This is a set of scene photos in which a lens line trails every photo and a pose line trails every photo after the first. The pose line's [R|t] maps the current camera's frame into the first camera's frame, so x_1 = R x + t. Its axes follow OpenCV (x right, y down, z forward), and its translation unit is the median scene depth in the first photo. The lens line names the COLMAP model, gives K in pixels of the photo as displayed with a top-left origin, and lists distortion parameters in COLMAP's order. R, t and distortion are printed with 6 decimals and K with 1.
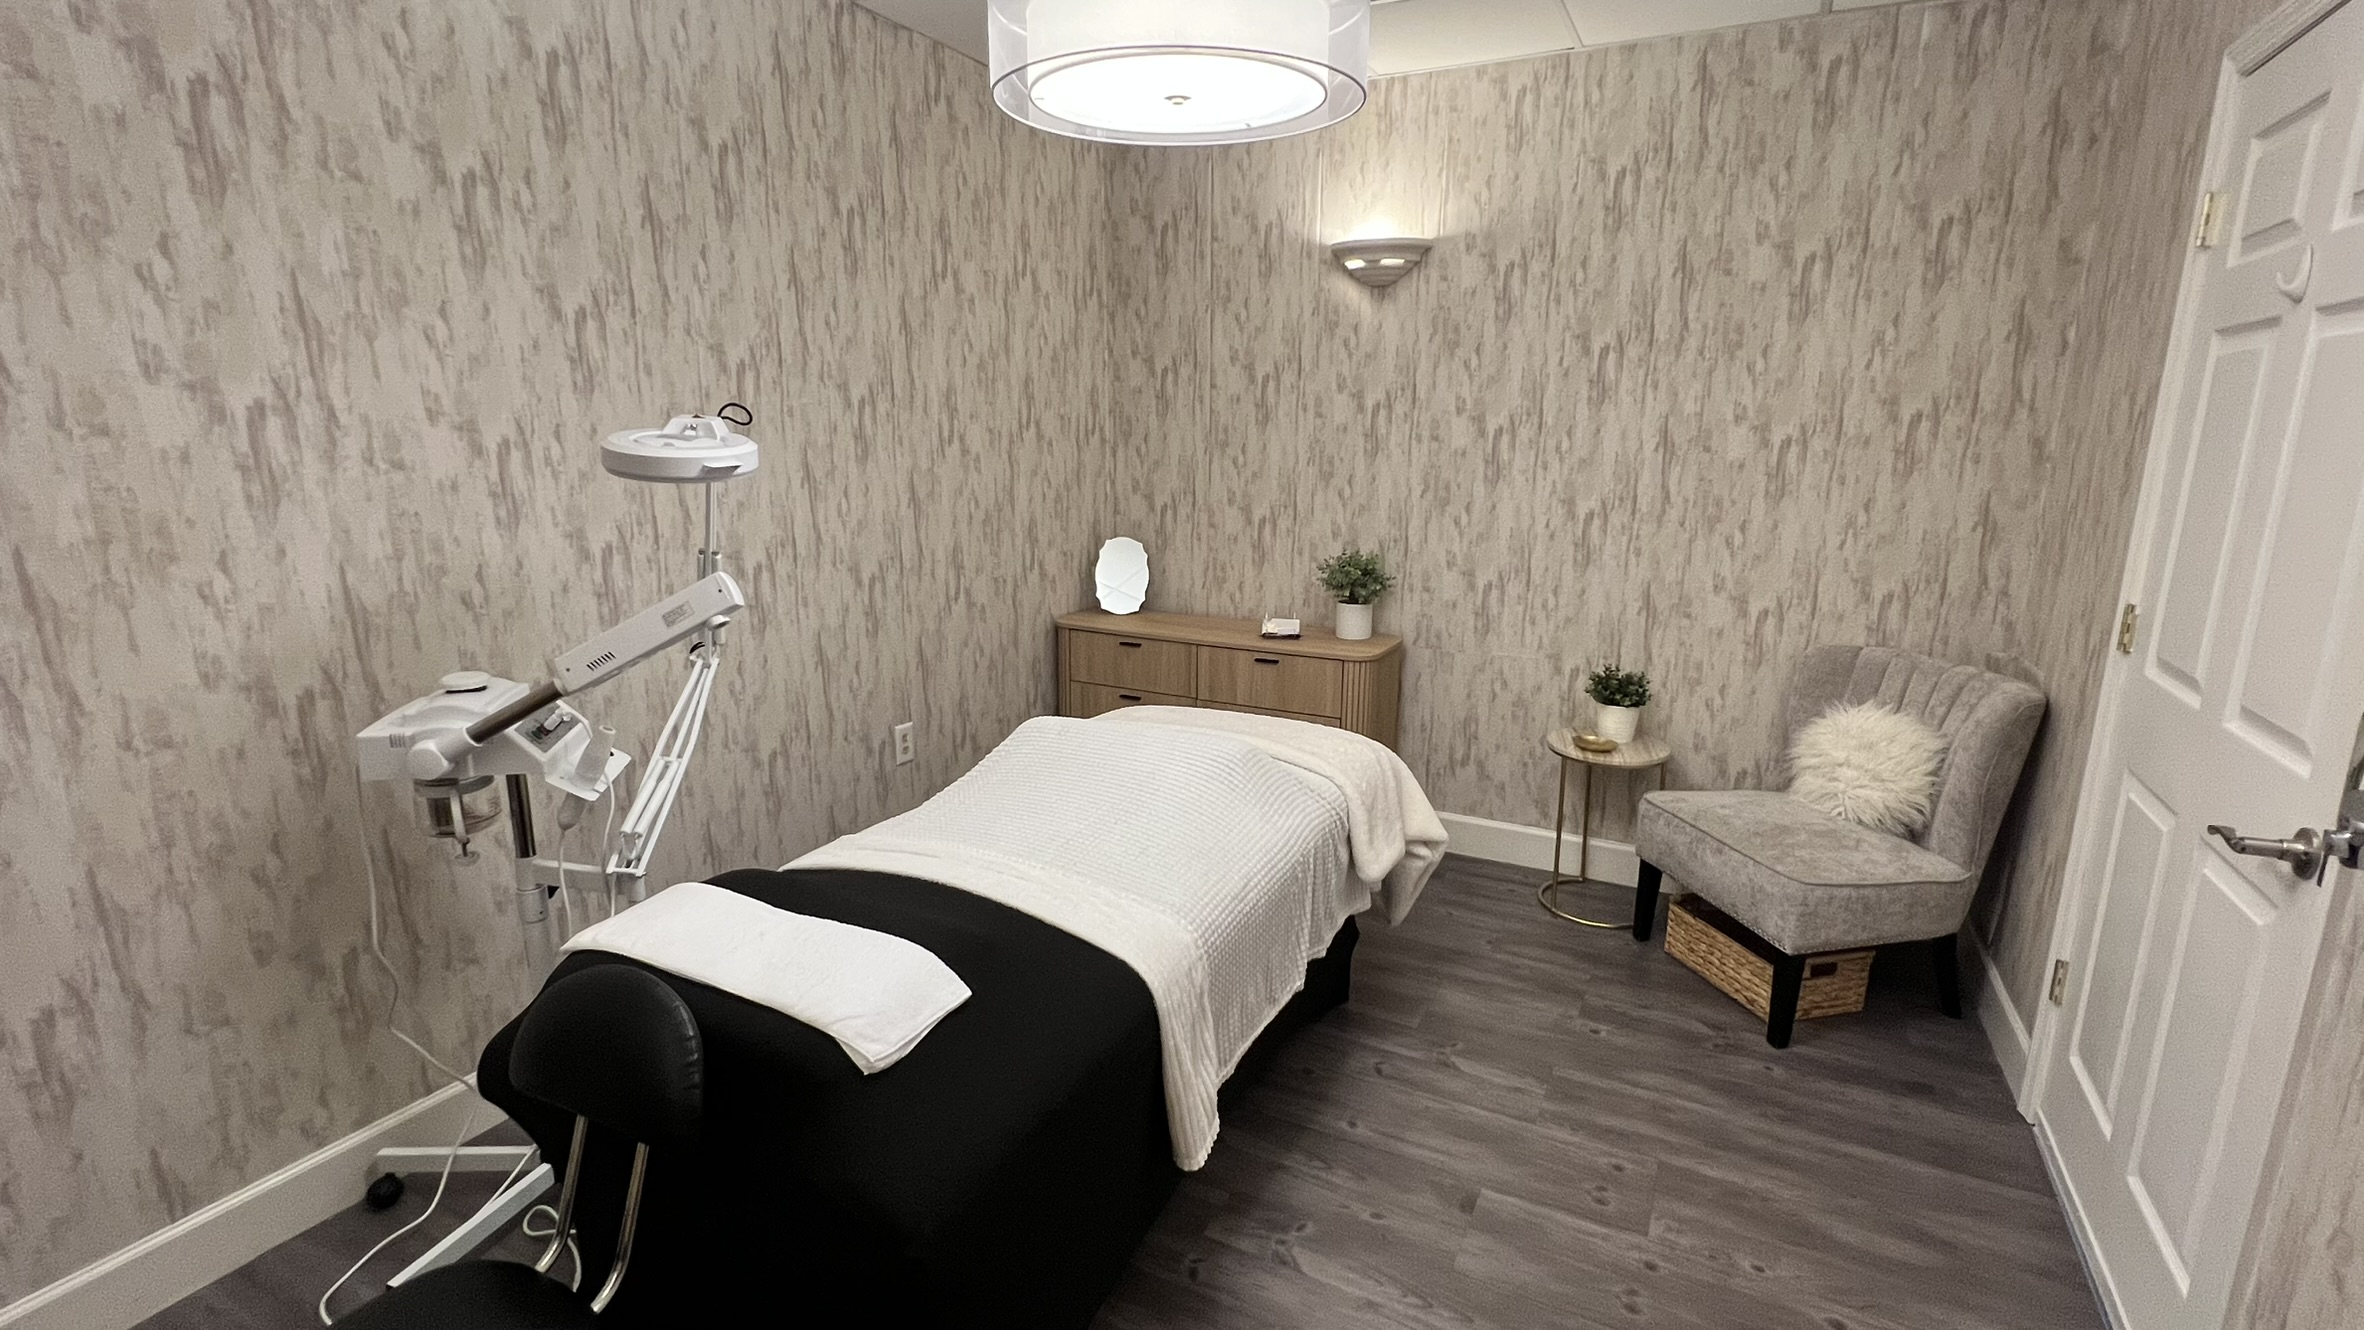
lens RADIAL K [[1073.7, 0, 1183.8], [0, 1073.7, 655.3], [0, 0, 1]] dist [-0.003621, -0.001298]
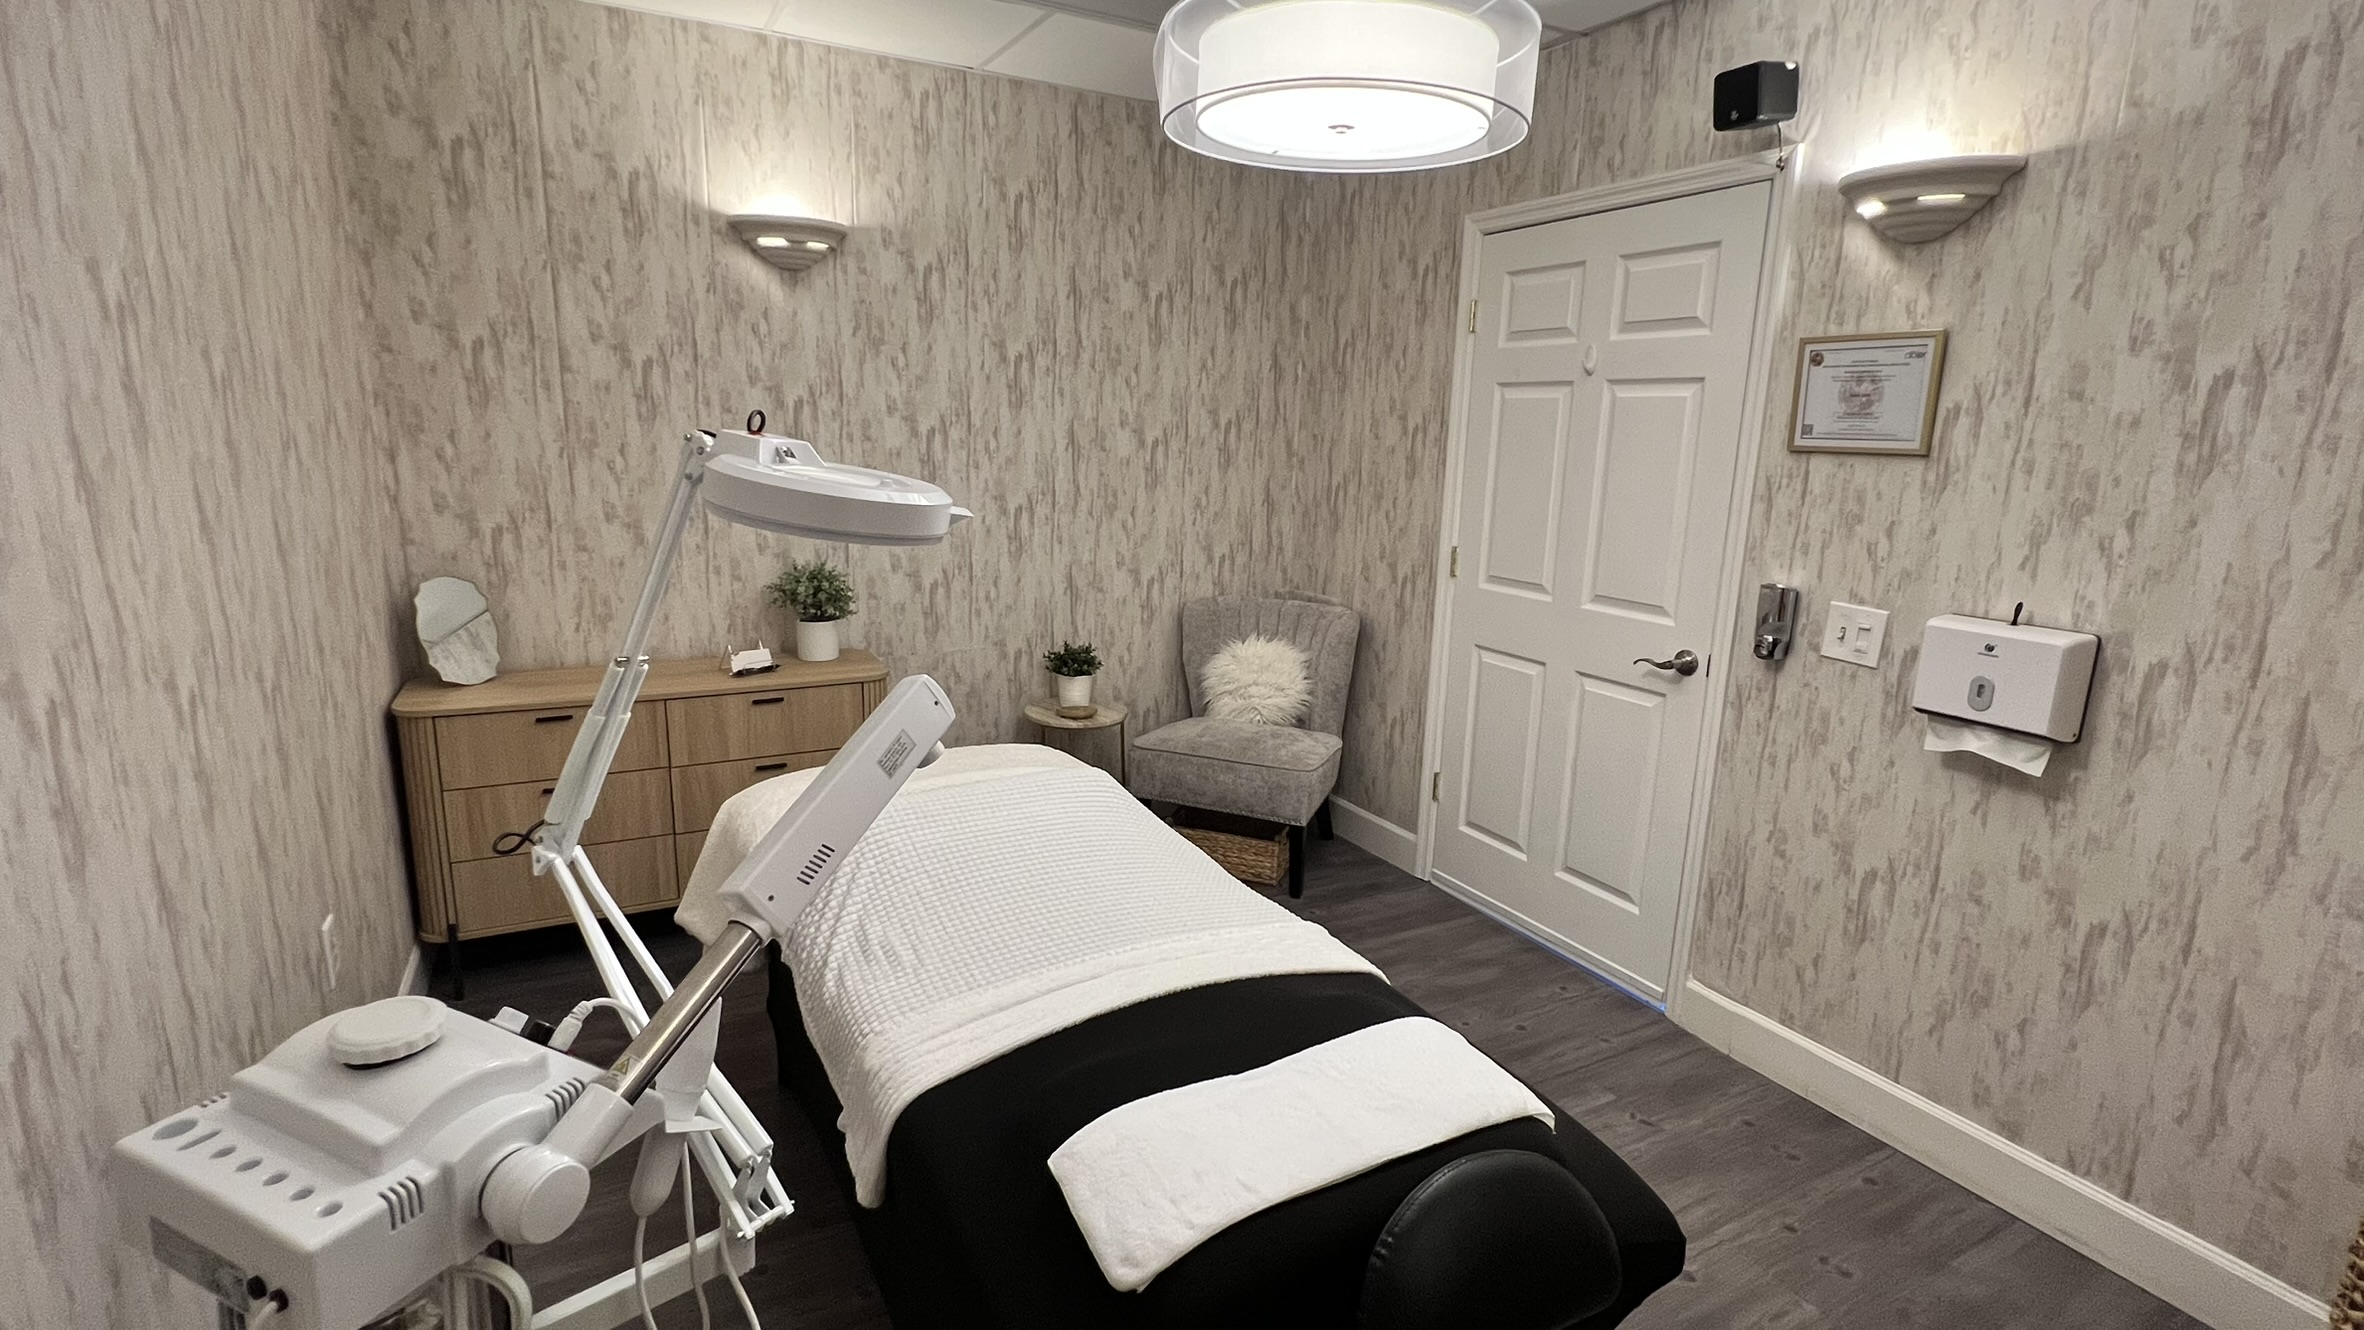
lens RADIAL K [[1073.7, 0, 1183.8], [0, 1073.7, 655.3], [0, 0, 1]] dist [-0.003621, -0.001298]
pose [[0.565081, -0.165044, 0.808359, -0.439895], [0.151944, 0.983846, 0.094657, -0.063883], [-0.810923, 0.069336, 0.581030, 0.245772]]
